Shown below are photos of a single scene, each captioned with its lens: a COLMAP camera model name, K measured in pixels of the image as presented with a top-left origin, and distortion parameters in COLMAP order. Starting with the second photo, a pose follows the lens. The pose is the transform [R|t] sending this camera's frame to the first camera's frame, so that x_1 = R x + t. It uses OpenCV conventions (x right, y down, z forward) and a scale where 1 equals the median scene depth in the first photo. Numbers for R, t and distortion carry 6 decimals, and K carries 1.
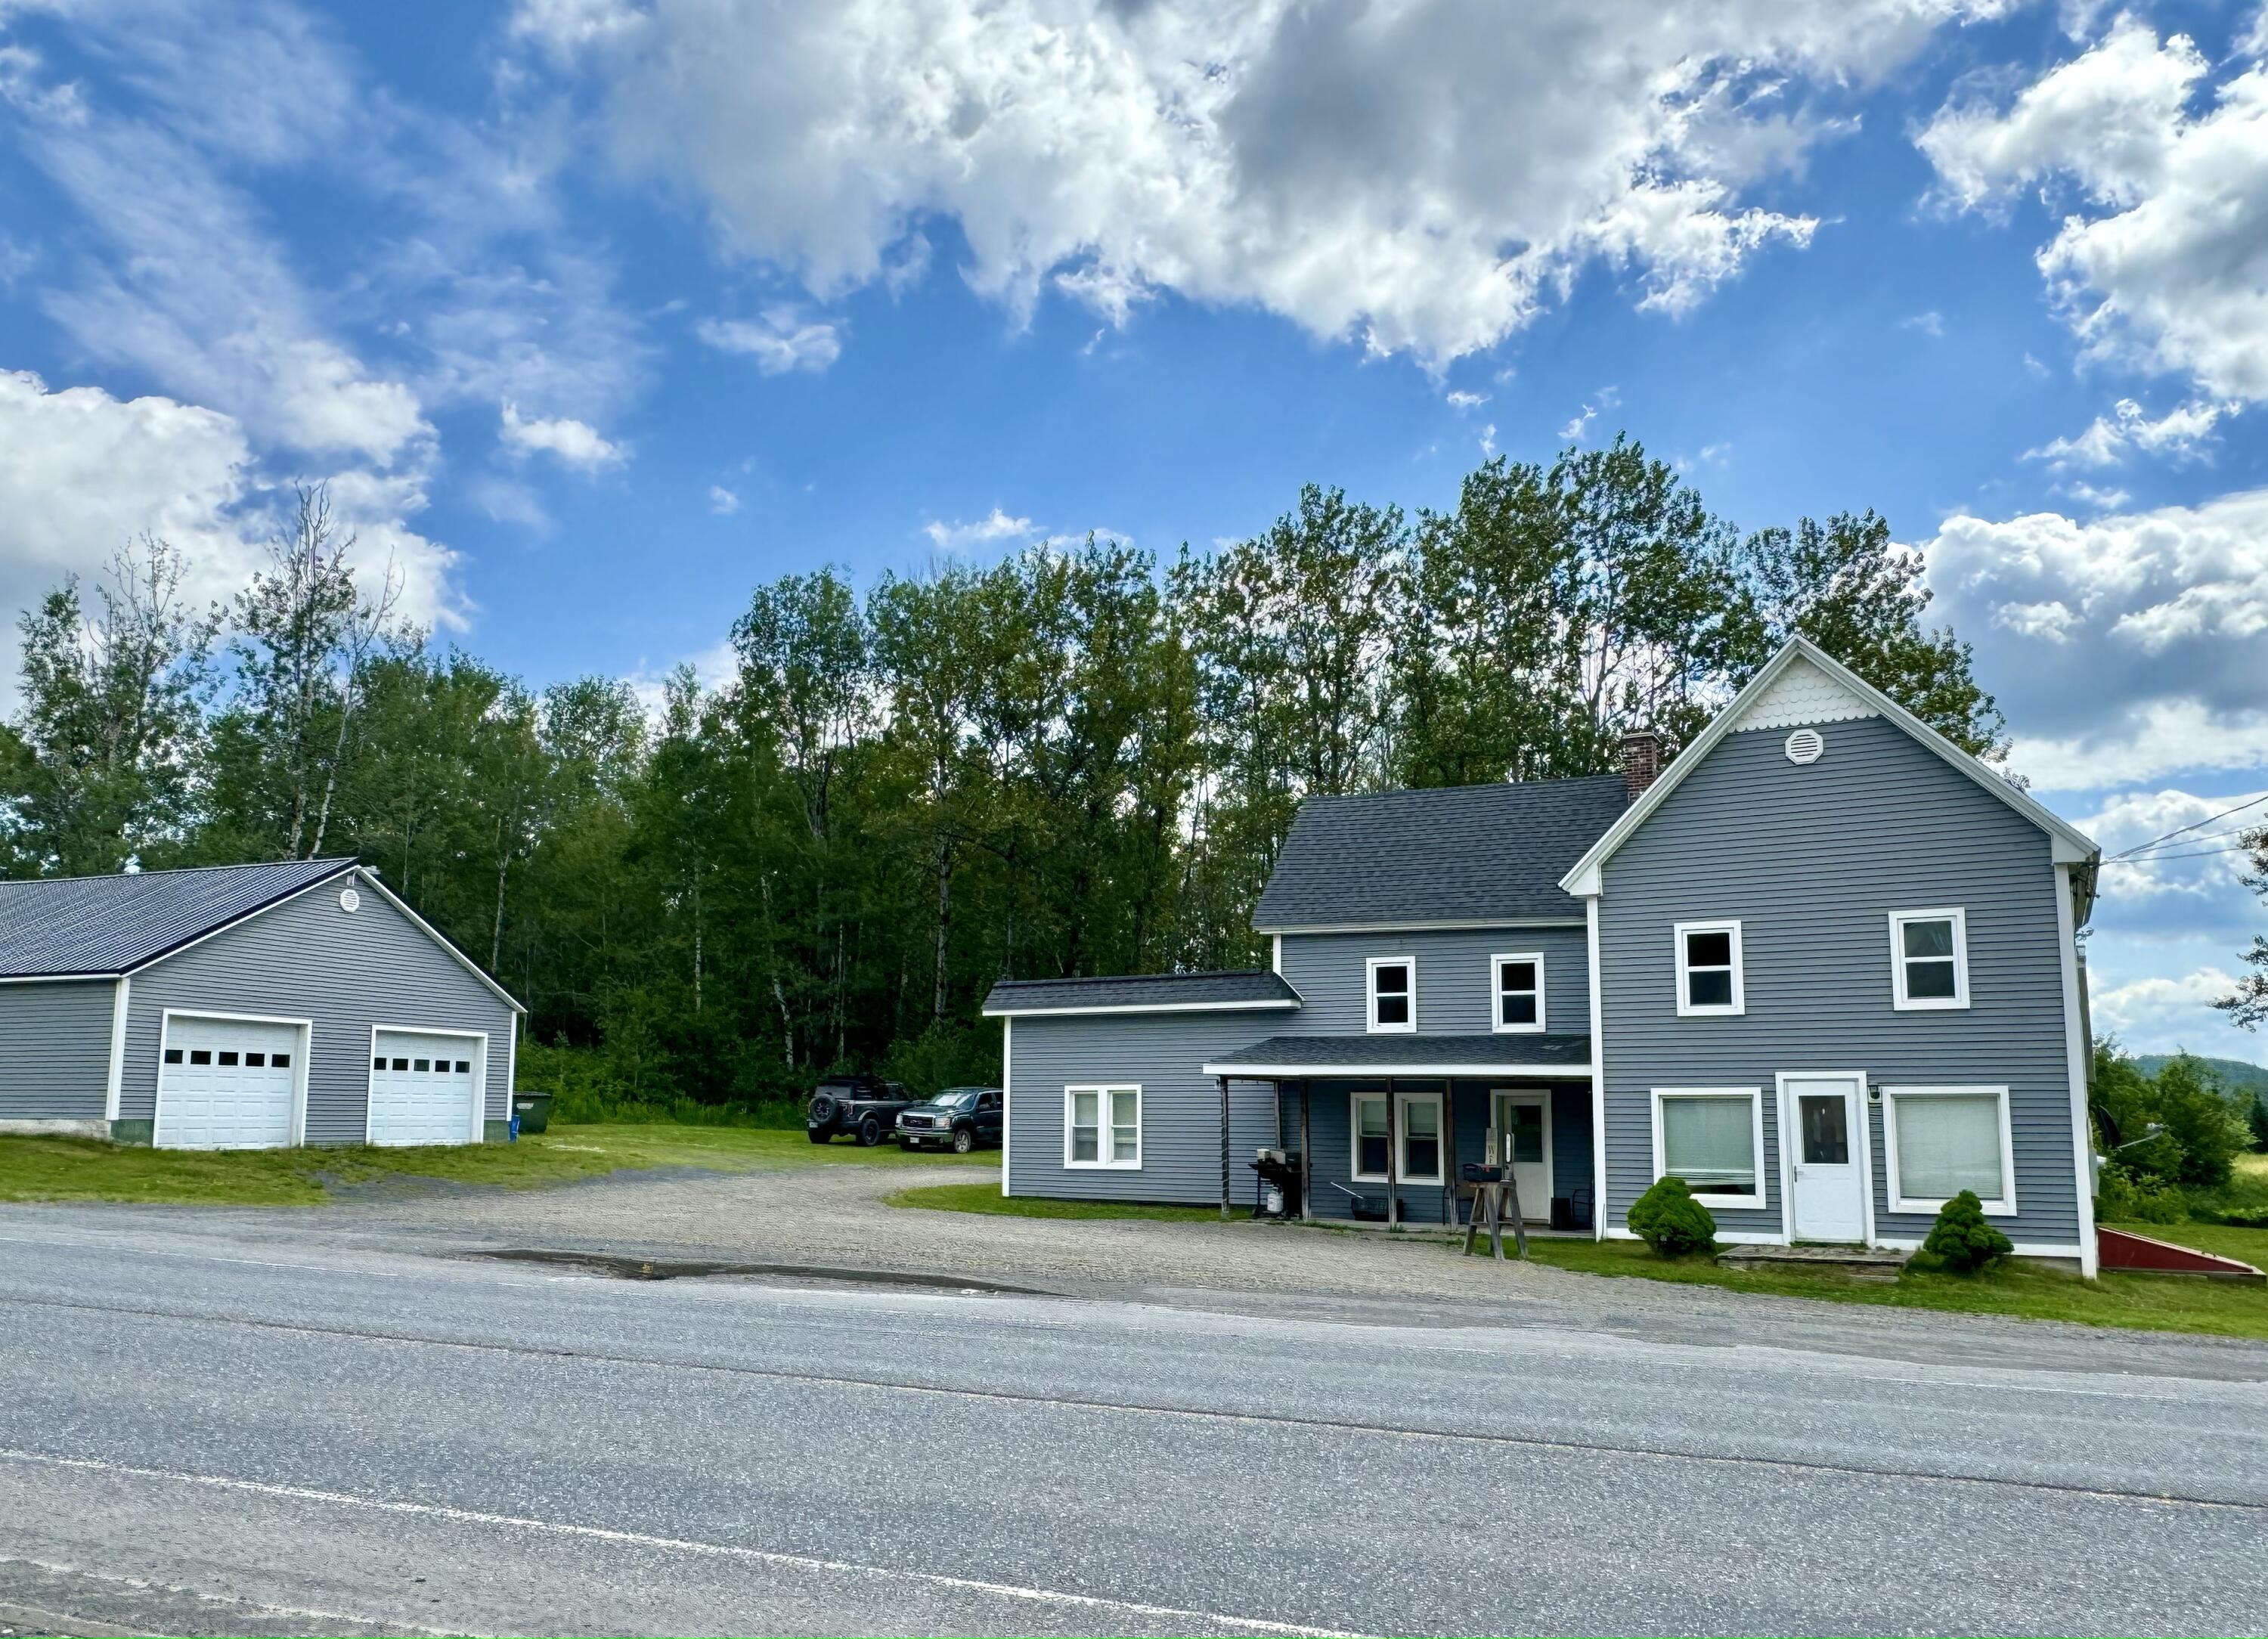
lens RADIAL K [[1588.9, 0, 1132.9], [0, 1588.9, 834.7], [0, 0, 1]] dist [0.009792, 0.003593]
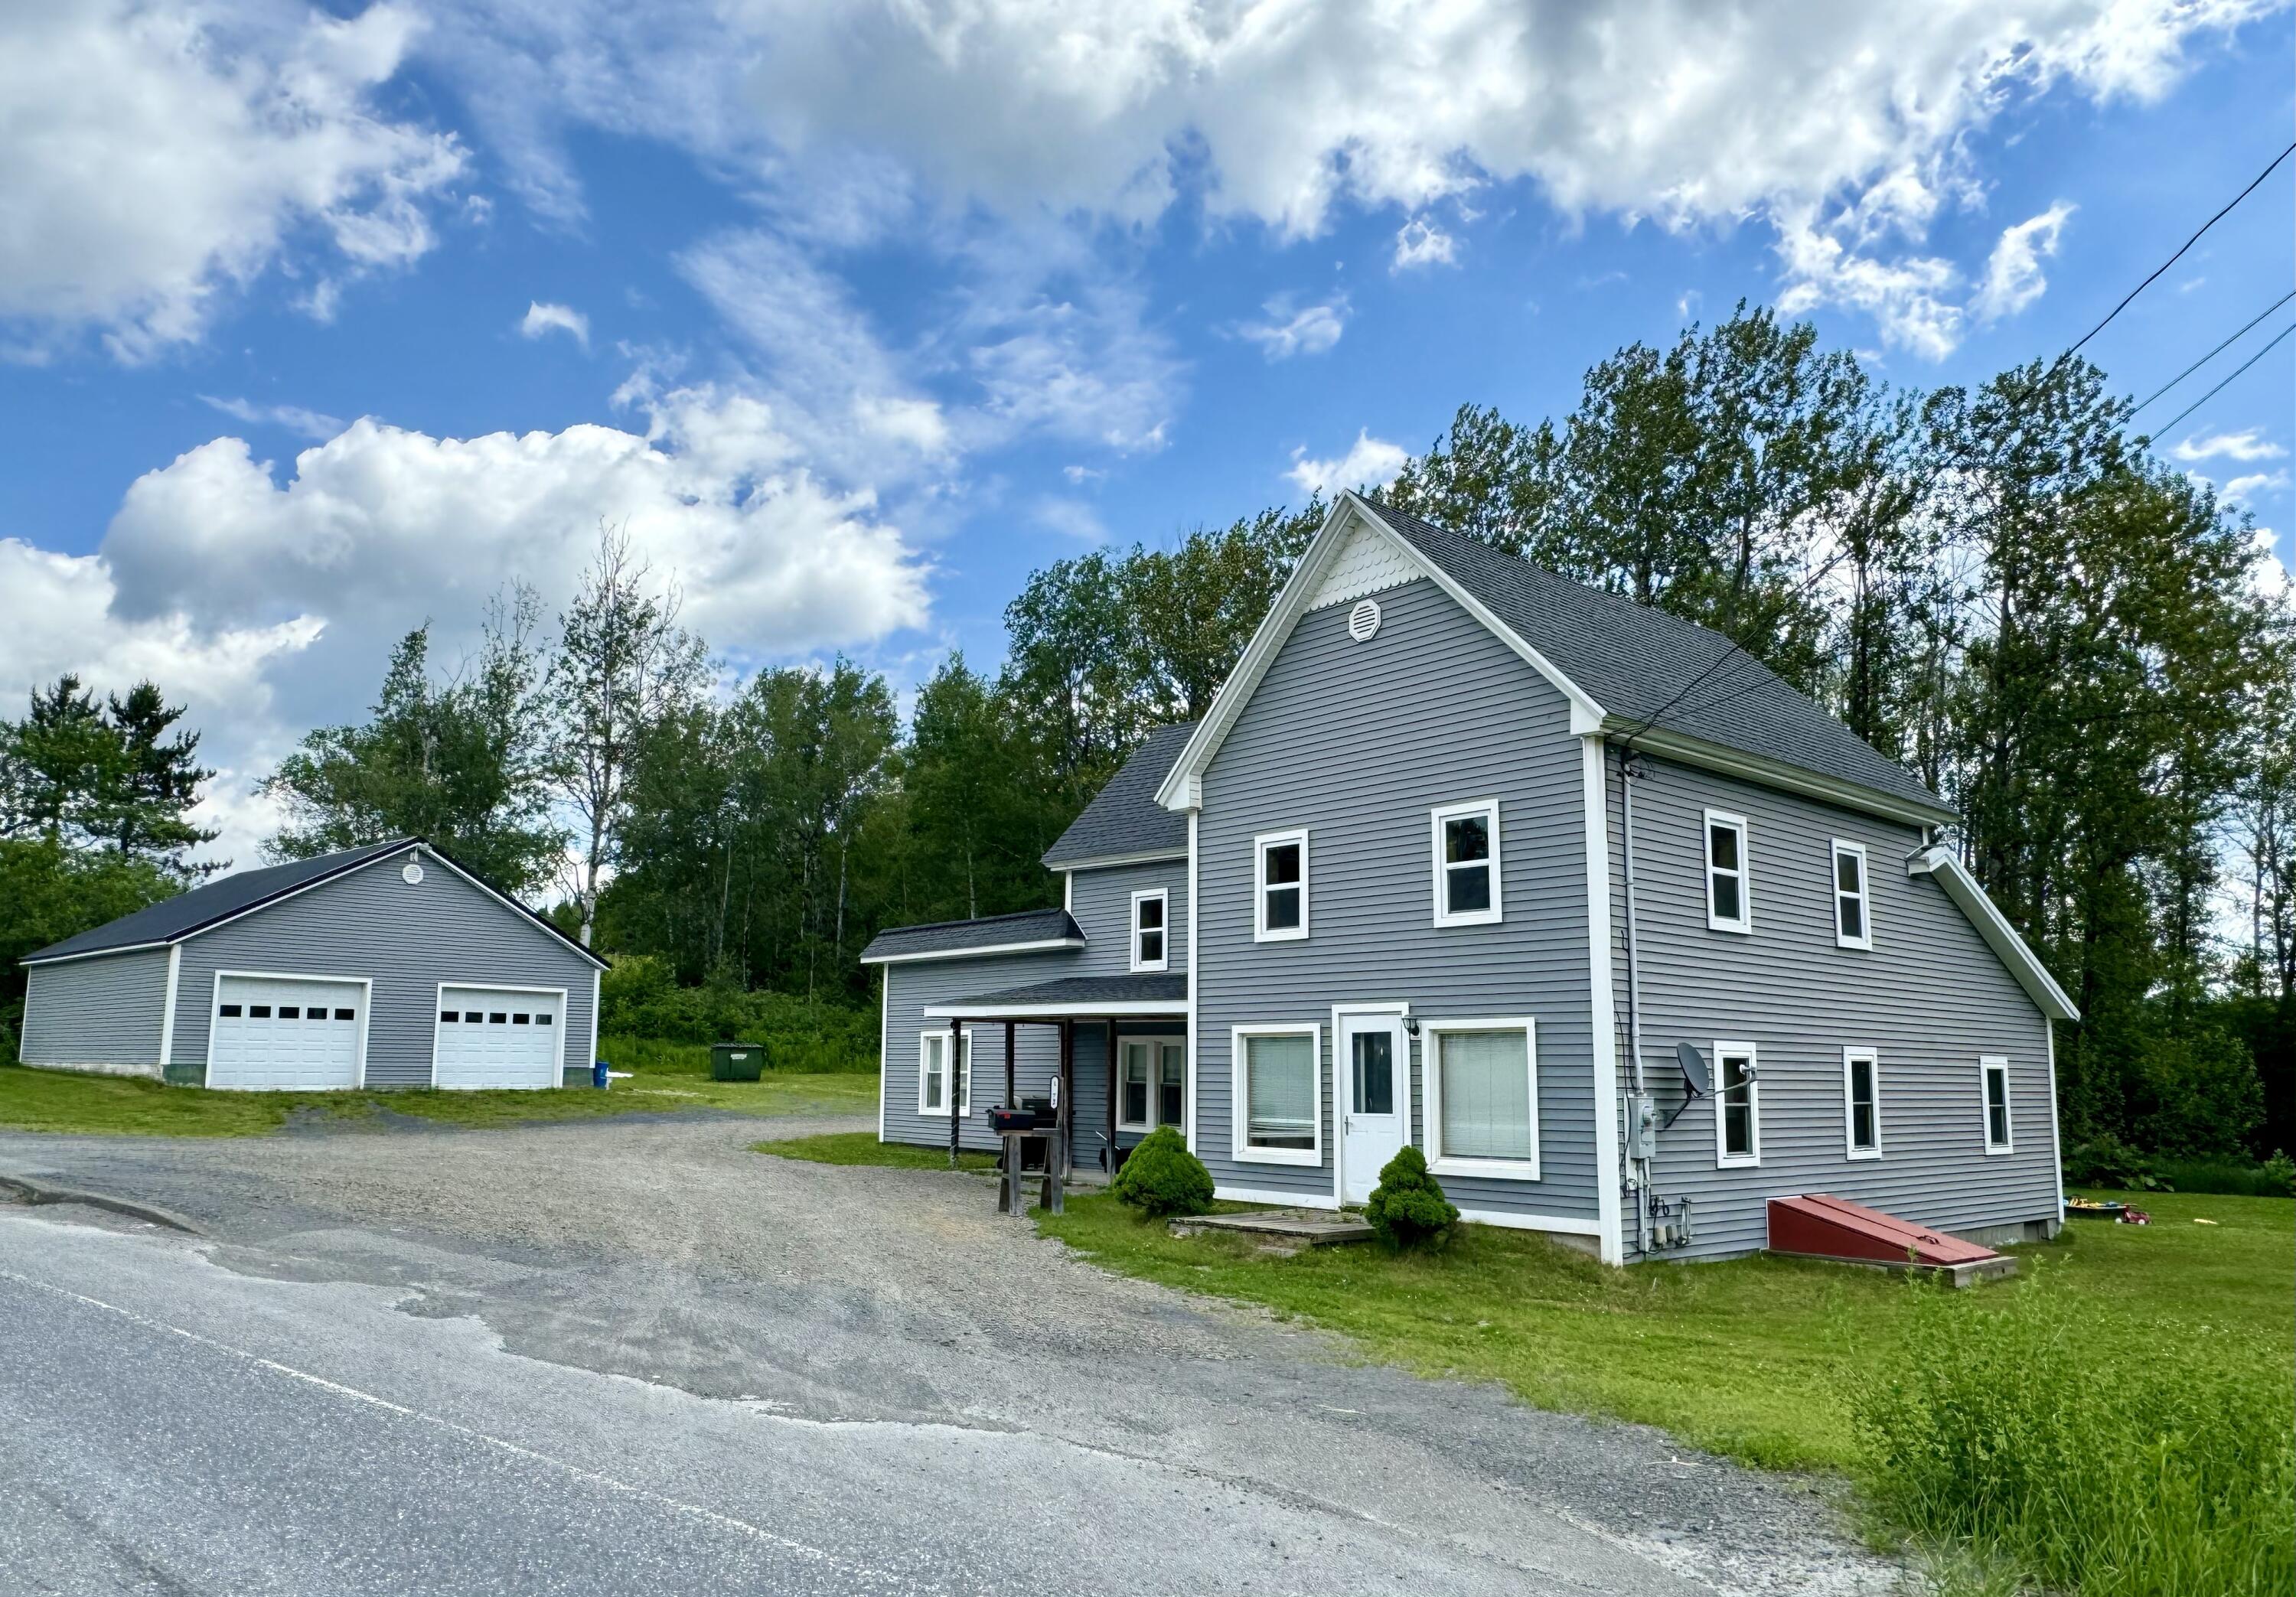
lens RADIAL K [[1560.1, 0, 1148.2], [0, 1560.1, 797.8], [0, 0, 1]] dist [0.058621, 0.002409]
pose [[0.933801, -0.054780, -0.353573, 0.475263], [0.053599, 0.998476, -0.013138, 0.034342], [0.353754, -0.006683, 0.935315, 0.142634]]
